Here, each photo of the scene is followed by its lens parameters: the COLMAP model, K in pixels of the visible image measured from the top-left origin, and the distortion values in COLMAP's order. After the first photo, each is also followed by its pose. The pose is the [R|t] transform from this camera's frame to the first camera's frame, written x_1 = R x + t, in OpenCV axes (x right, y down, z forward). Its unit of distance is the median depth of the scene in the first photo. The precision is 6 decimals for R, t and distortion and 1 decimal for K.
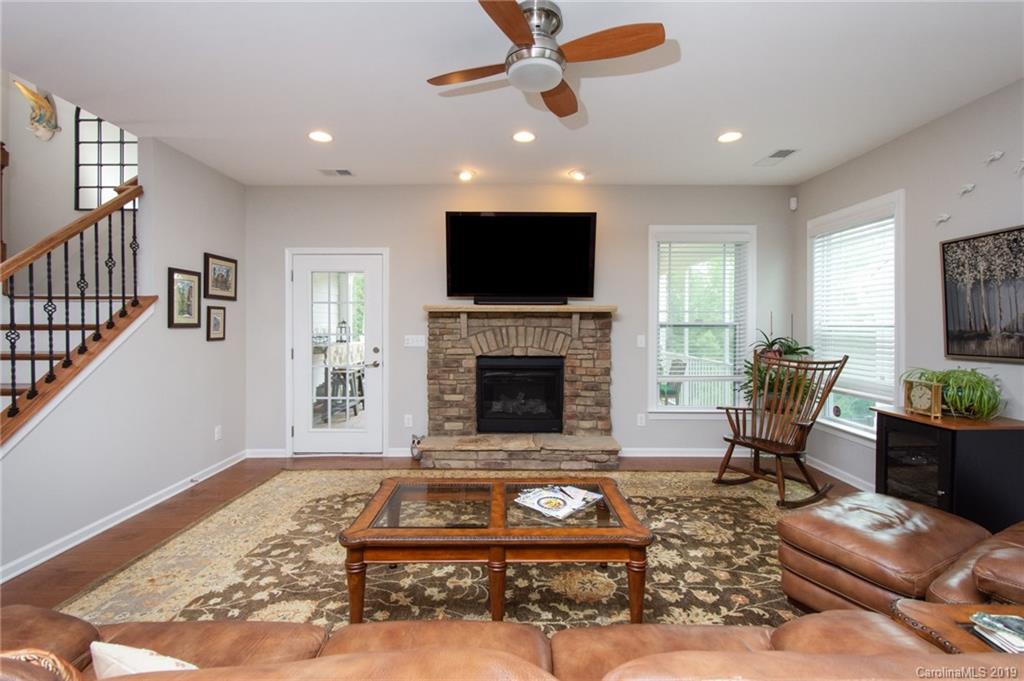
lens RADIAL K [[442.4, 0, 524.4], [0, 442.4, 325.5], [0, 0, 1]] dist [0.000428, -0.000288]
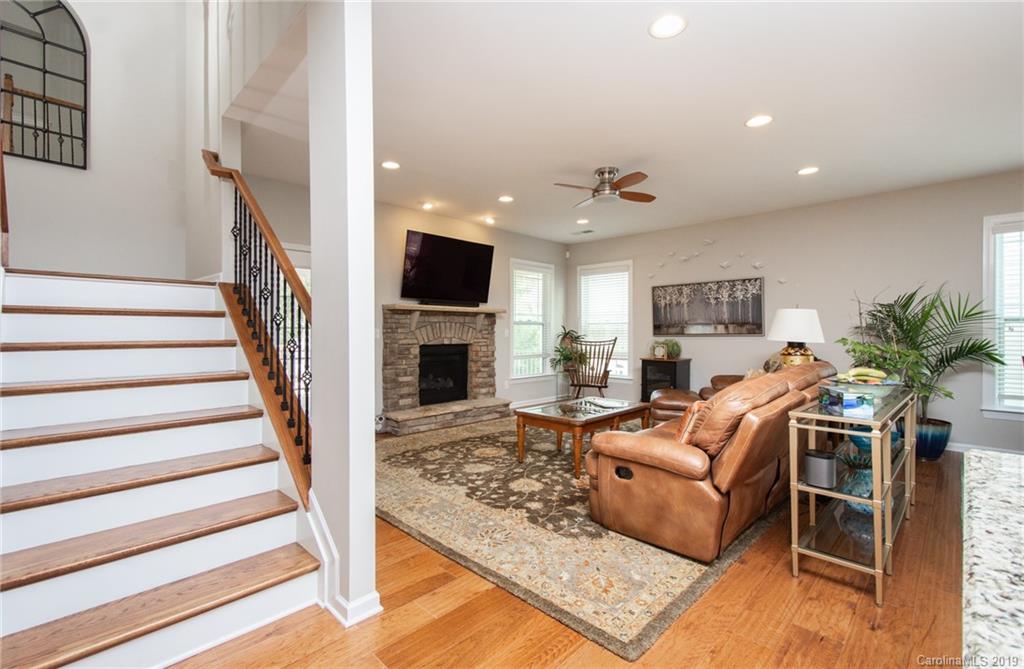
lens RADIAL K [[443.3, 0, 495.8], [0, 443.3, 323.7], [0, 0, 1]] dist [0.011244, 0.000007]
pose [[0.723570, 0.010071, 0.690177, -0.837028], [0.002578, 0.999847, -0.017292, 0.030199], [-0.690246, 0.014291, 0.723434, -0.078295]]
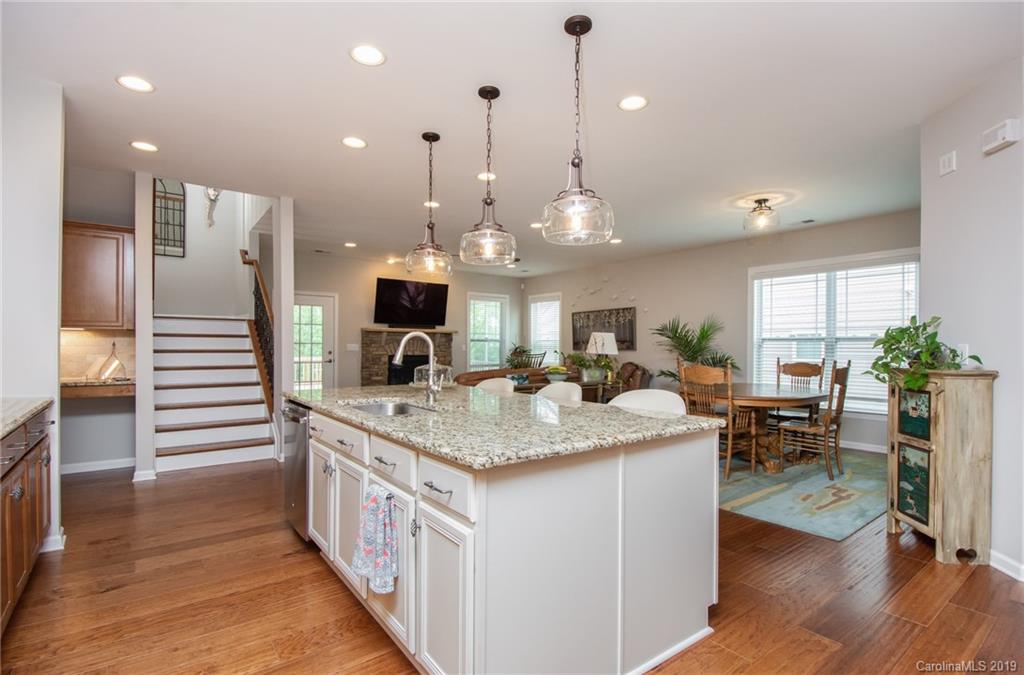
lens RADIAL K [[466.5, 0, 512.0], [0, 466.5, 337.5], [0, 0, 1]] dist [-0.001226, -0.000239]
pose [[0.799417, 0.014693, 0.600597, -0.872534], [-0.002927, 0.999784, -0.020563, 0.033058], [-0.600770, 0.014680, 0.799287, -0.873900]]
